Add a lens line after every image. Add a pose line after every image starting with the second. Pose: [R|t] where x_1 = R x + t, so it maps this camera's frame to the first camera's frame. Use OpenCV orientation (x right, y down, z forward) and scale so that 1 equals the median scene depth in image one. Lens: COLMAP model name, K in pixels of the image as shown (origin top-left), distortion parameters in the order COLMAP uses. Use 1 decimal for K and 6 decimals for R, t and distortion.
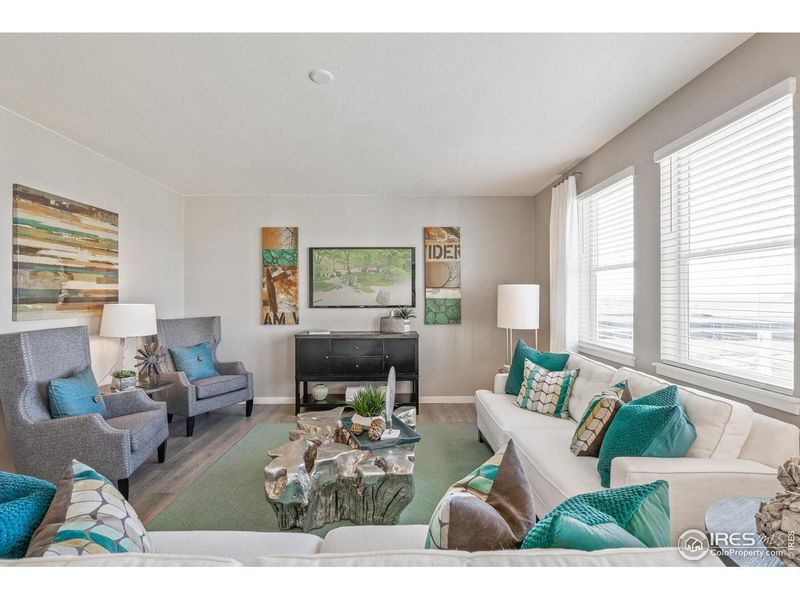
lens RADIAL K [[377.4, 0, 395.9], [0, 377.4, 293.6], [0, 0, 1]] dist [-0.002195, 0.000171]
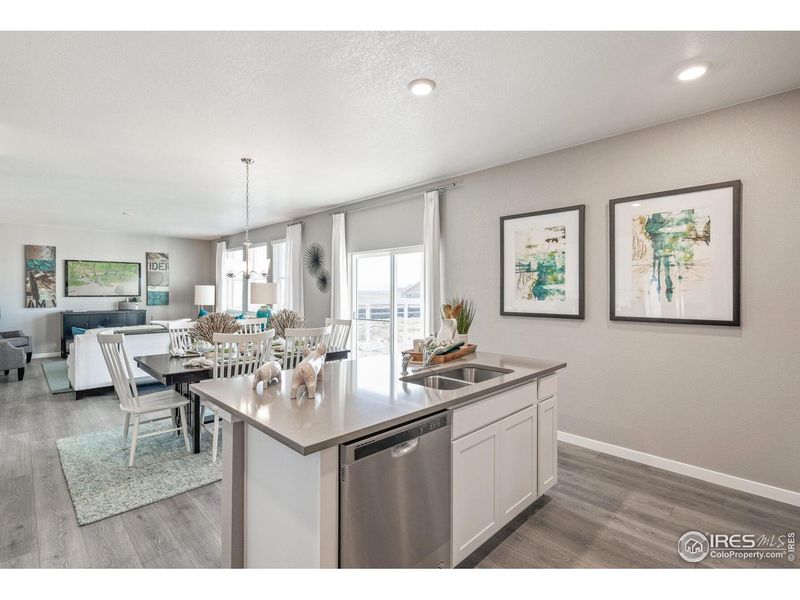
lens RADIAL K [[384.9, 0, 388.7], [0, 384.9, 288.5], [0, 0, 1]] dist [-0.003871, -0.000289]
pose [[0.720883, 0.007603, 0.693015, -0.372580], [-0.009630, 0.999953, -0.000953, -0.010270], [-0.692990, -0.005987, 0.720922, -1.166354]]
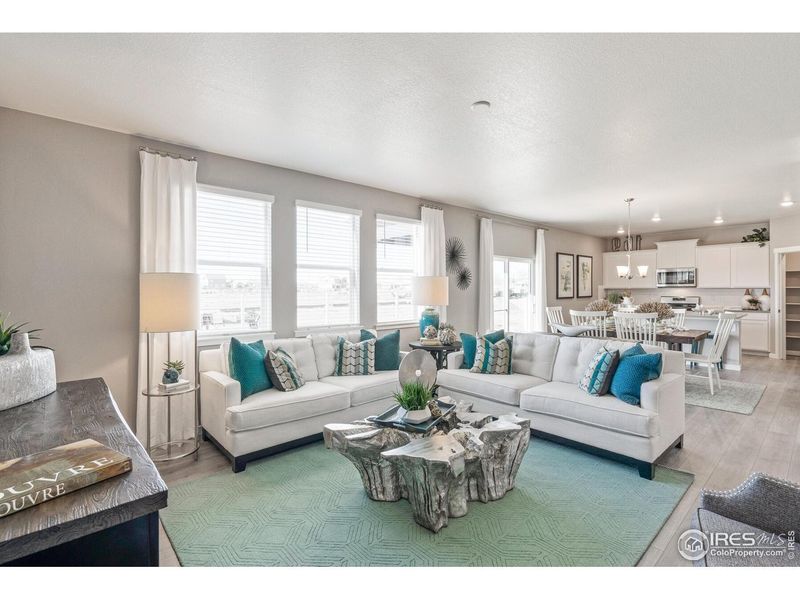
lens RADIAL K [[384.9, 0, 388.7], [0, 384.9, 288.5], [0, 0, 1]] dist [-0.003871, -0.000289]
pose [[-0.654980, 0.002236, 0.755643, -0.439582], [-0.004287, 0.999969, -0.006675, 0.011233], [-0.755634, -0.007611, -0.654950, 0.954961]]
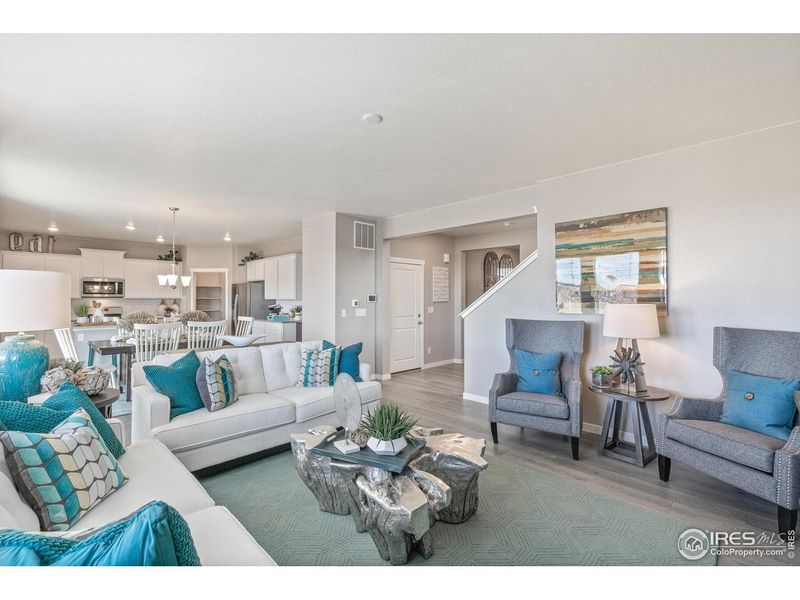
lens RADIAL K [[365.4, 0, 400.0], [0, 365.4, 300.0], [0, 0, 1]] dist [-0.001146, 0.000135]
pose [[-0.705798, -0.002850, -0.708408, 0.271065], [0.002870, 0.999972, -0.006882, 0.014956], [0.708408, -0.006891, -0.705770, 0.895099]]
